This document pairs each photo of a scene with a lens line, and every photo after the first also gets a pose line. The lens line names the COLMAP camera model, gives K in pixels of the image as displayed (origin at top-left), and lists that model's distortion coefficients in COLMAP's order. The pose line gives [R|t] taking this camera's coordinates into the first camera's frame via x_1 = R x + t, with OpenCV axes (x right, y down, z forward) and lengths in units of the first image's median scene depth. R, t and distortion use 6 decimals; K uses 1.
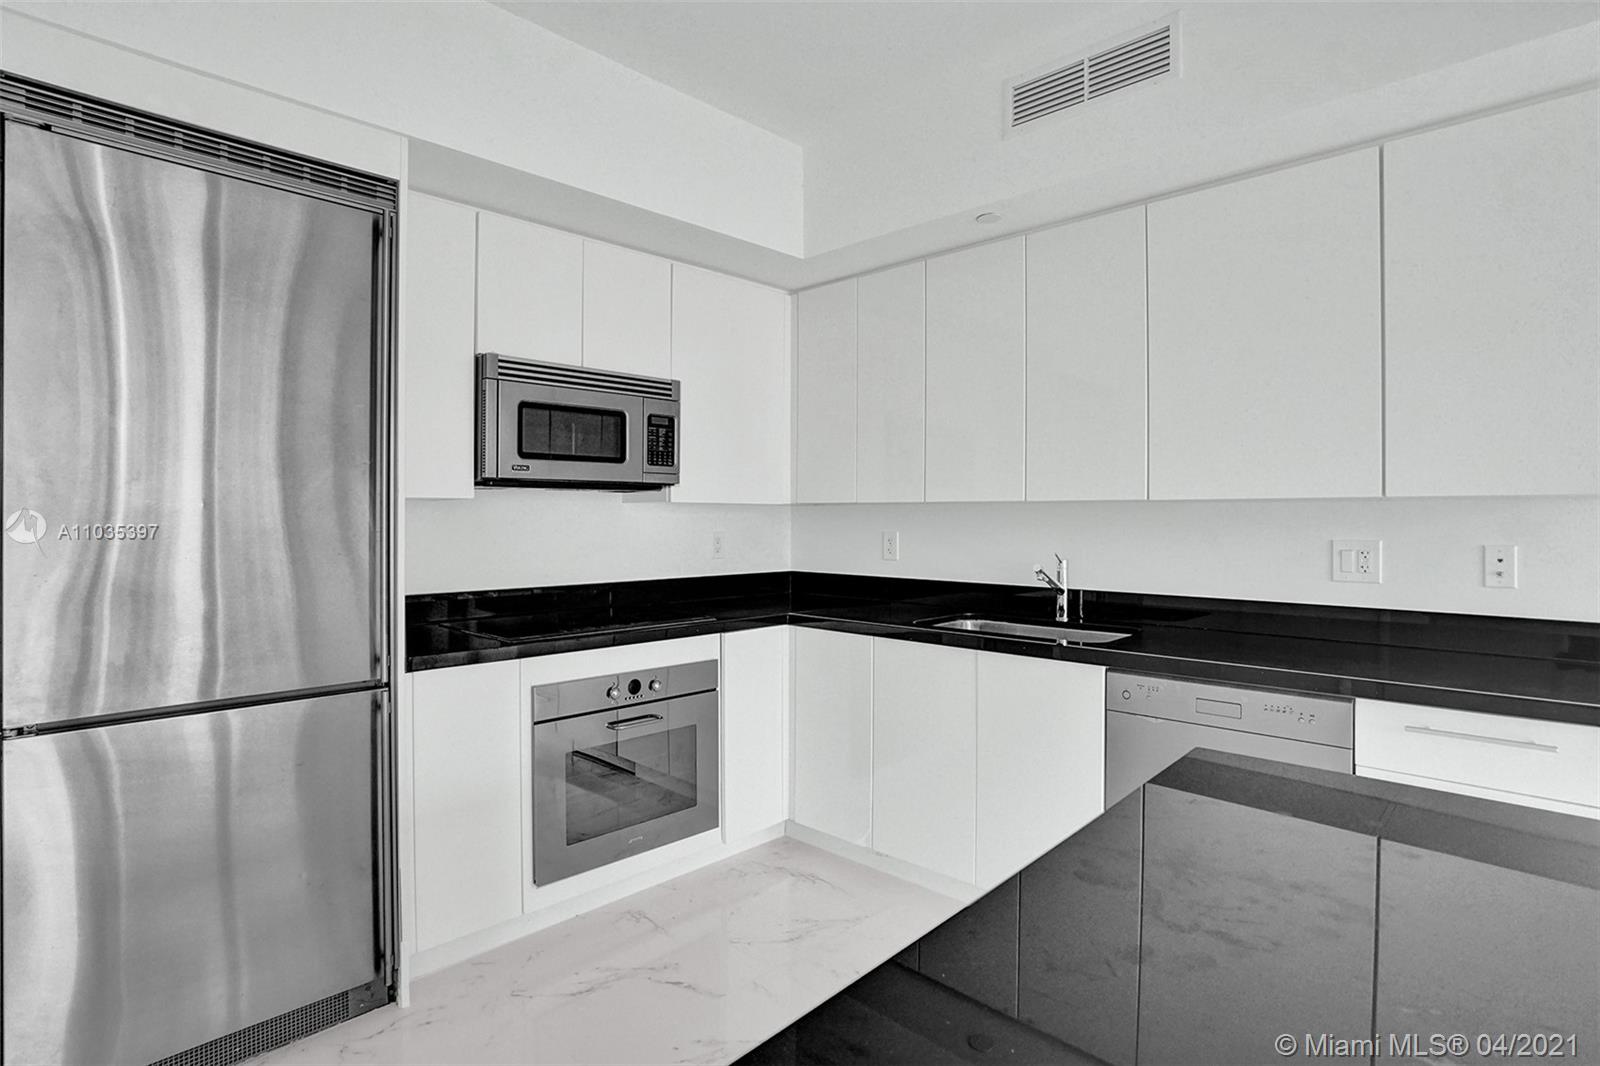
lens RADIAL K [[797.4, 0, 776.5], [0, 797.4, 516.8], [0, 0, 1]] dist [-0.046052, -0.000327]
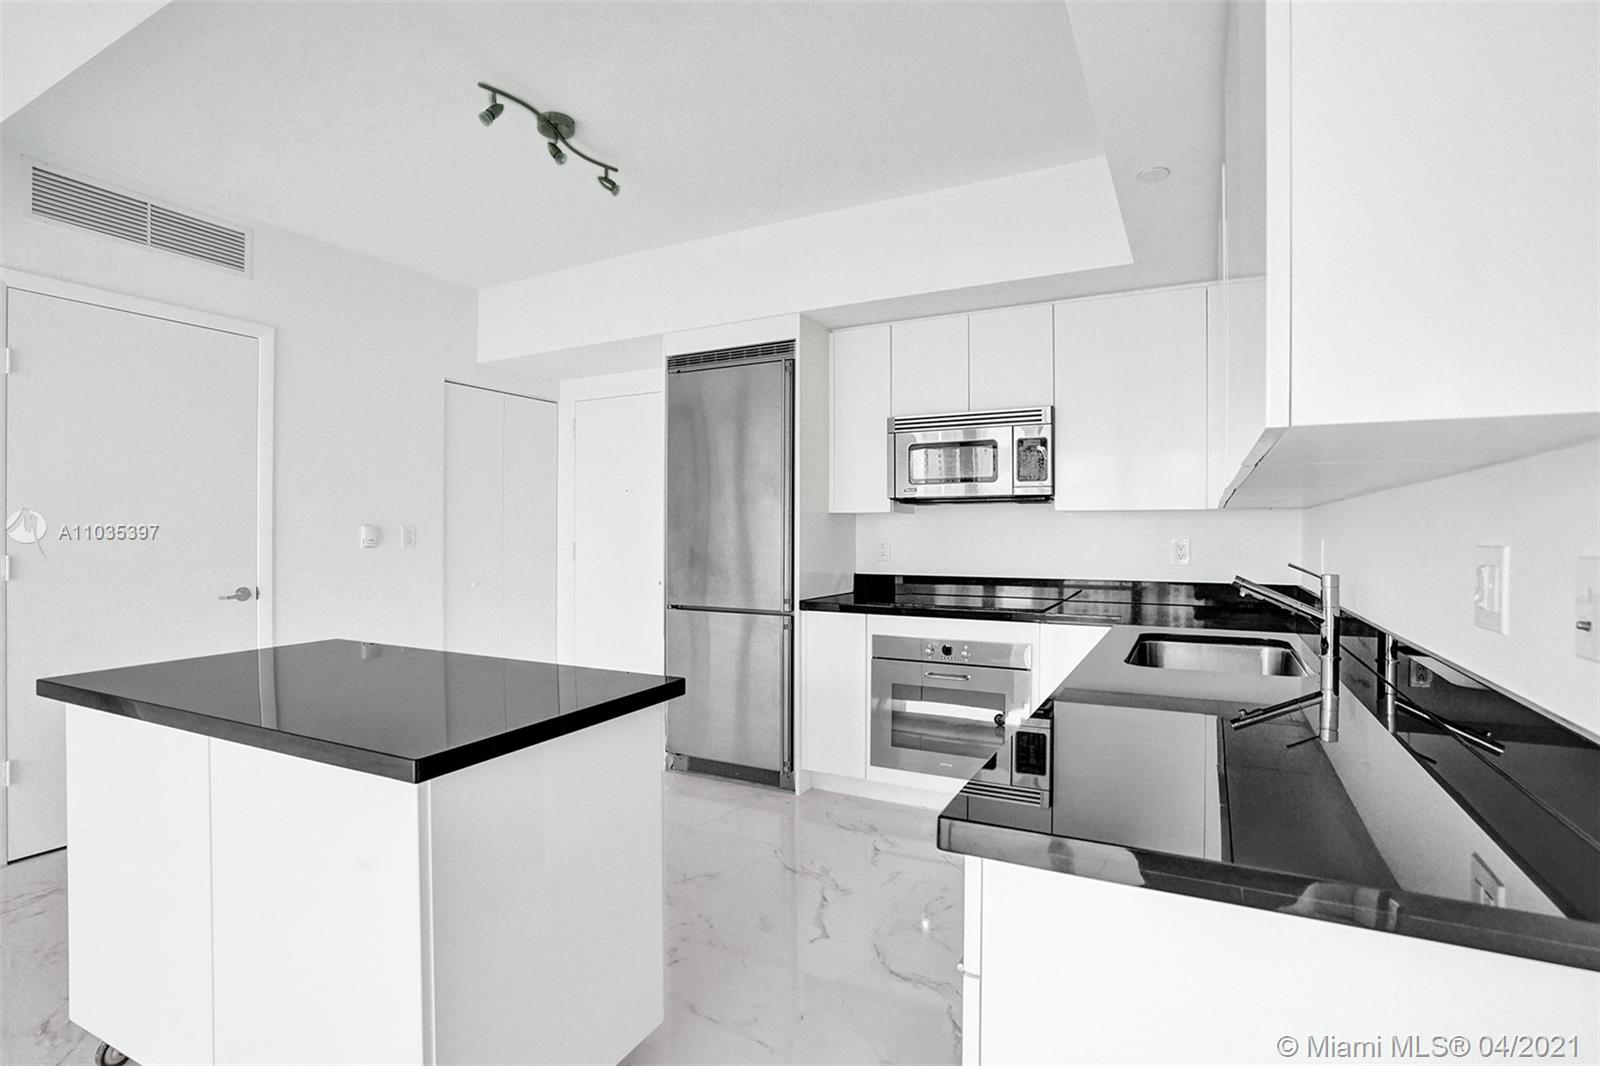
lens RADIAL K [[786.0, 0, 788.1], [0, 786.0, 533.0], [0, 0, 1]] dist [-0.062946, 0.026741]
pose [[0.284588, -0.001919, -0.958648, 1.013621], [-0.007079, 0.999967, -0.004103, 0.024574], [0.958624, 0.007953, 0.284565, 0.375822]]
